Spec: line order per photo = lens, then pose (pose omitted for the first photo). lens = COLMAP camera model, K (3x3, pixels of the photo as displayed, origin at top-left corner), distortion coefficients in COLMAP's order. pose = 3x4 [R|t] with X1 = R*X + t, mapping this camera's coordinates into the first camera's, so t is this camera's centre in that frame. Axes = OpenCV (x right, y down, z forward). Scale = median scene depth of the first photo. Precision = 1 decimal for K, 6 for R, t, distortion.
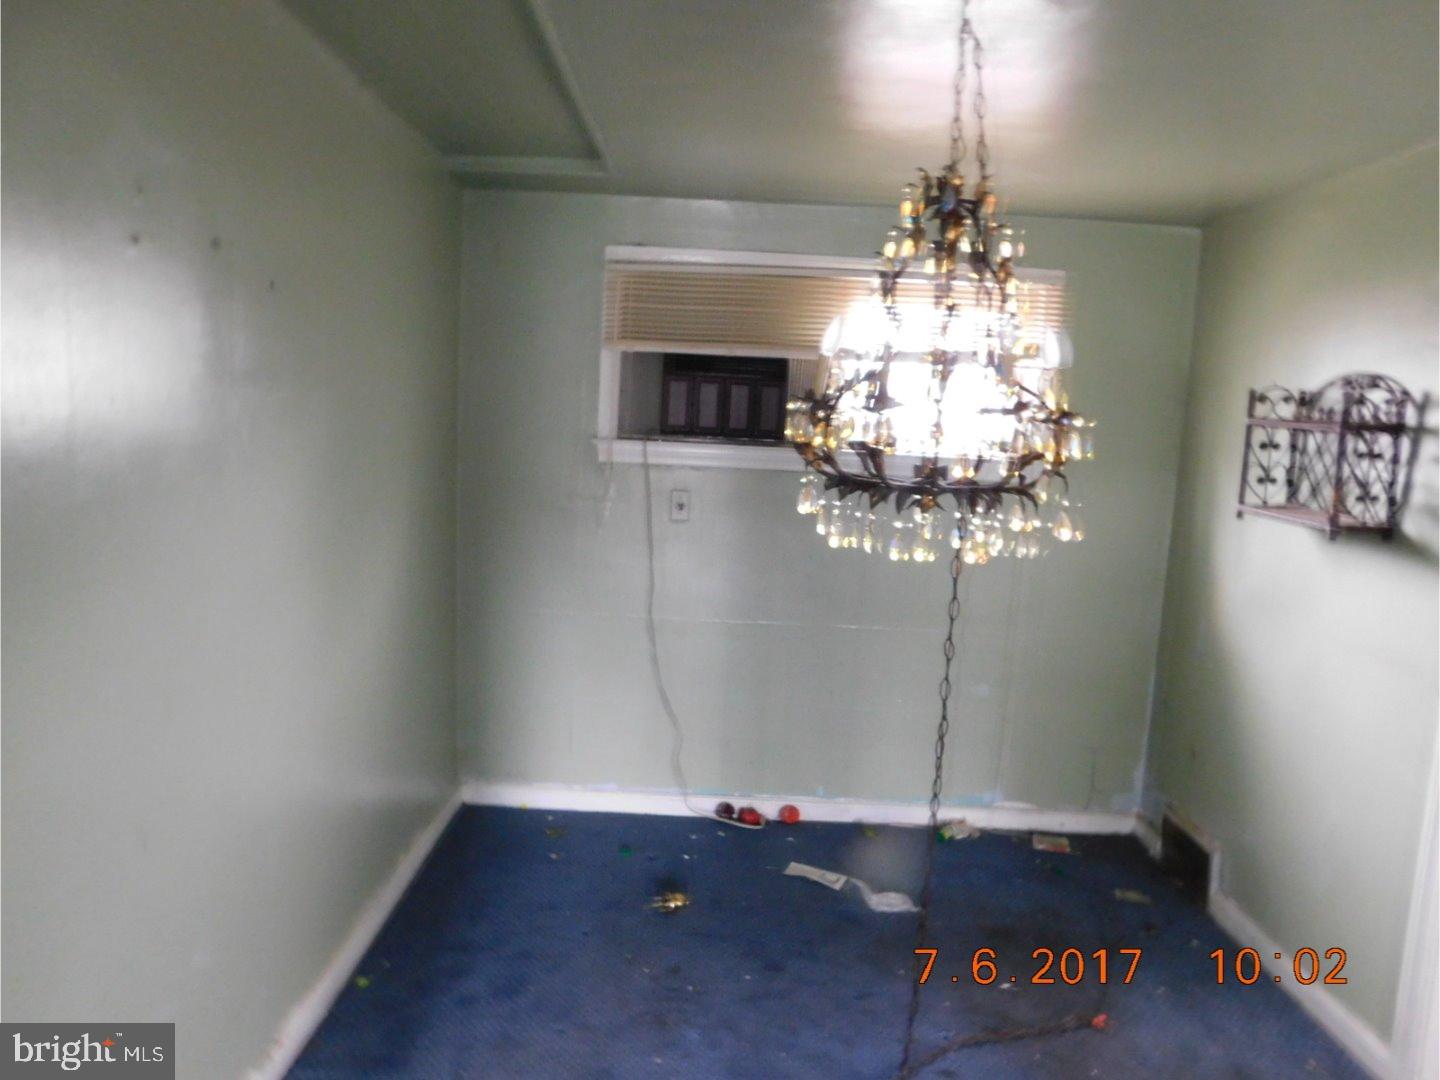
lens RADIAL K [[952.6, 0, 719.2], [0, 952.6, 536.3], [0, 0, 1]] dist [-0.063122, 0.049060]
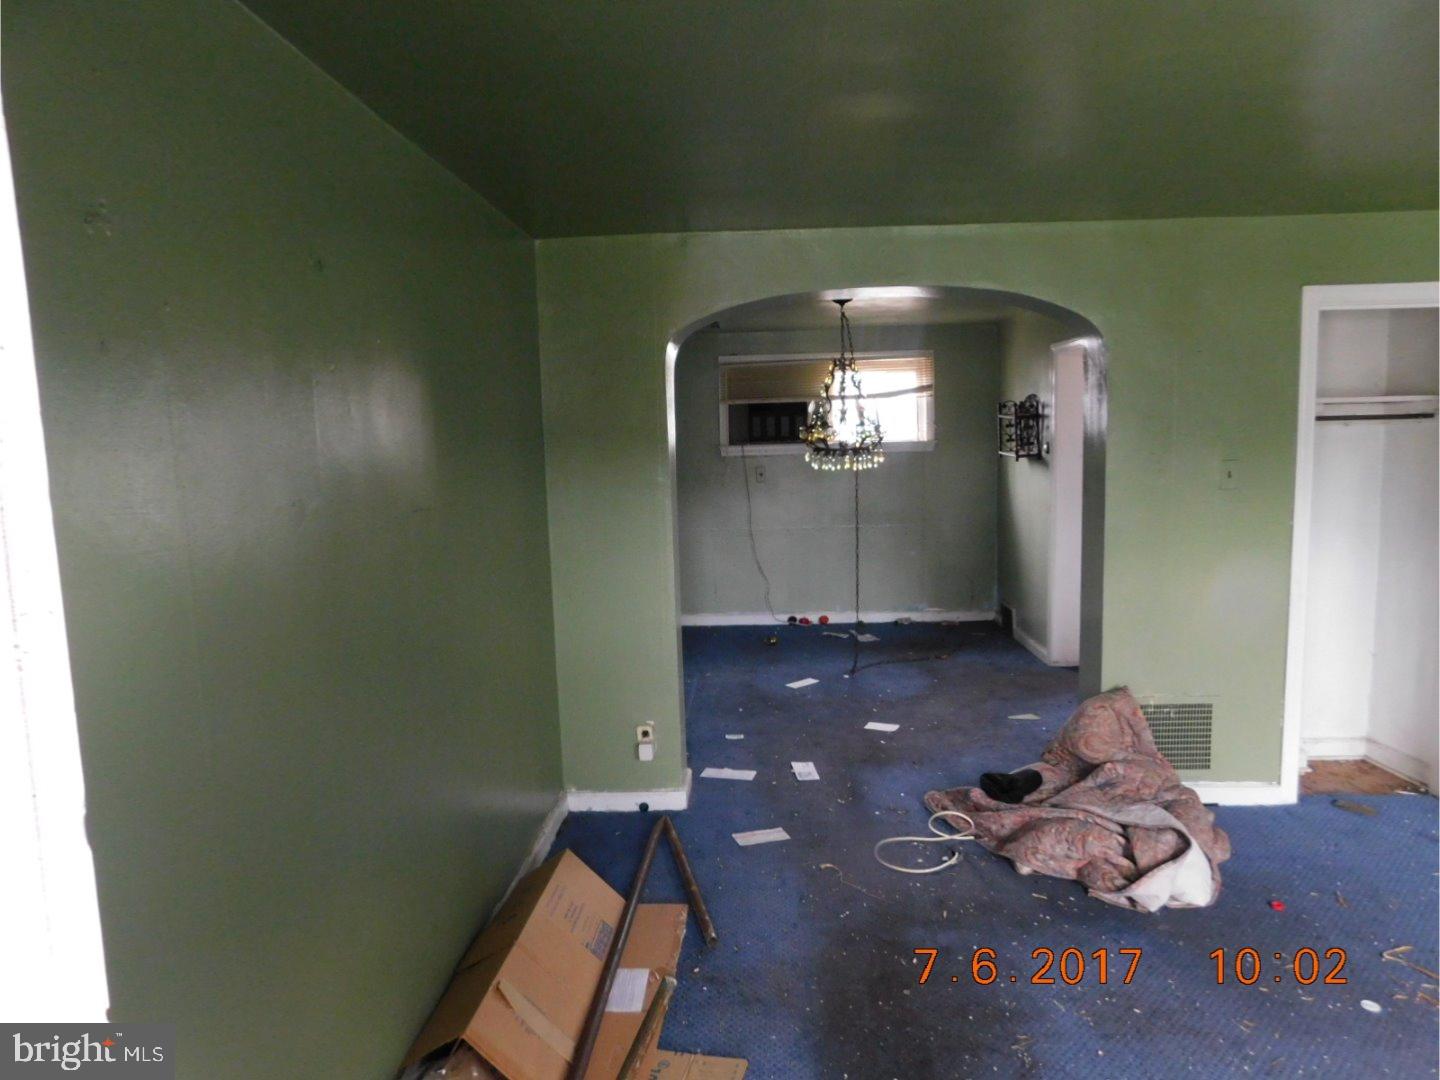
lens RADIAL K [[952.6, 0, 719.2], [0, 952.6, 536.3], [0, 0, 1]] dist [-0.063122, 0.049060]
pose [[0.995714, -0.072753, -0.057100, -0.022436], [0.072150, 0.997315, -0.012559, 0.129661], [0.057861, 0.008386, 0.998289, -1.162443]]
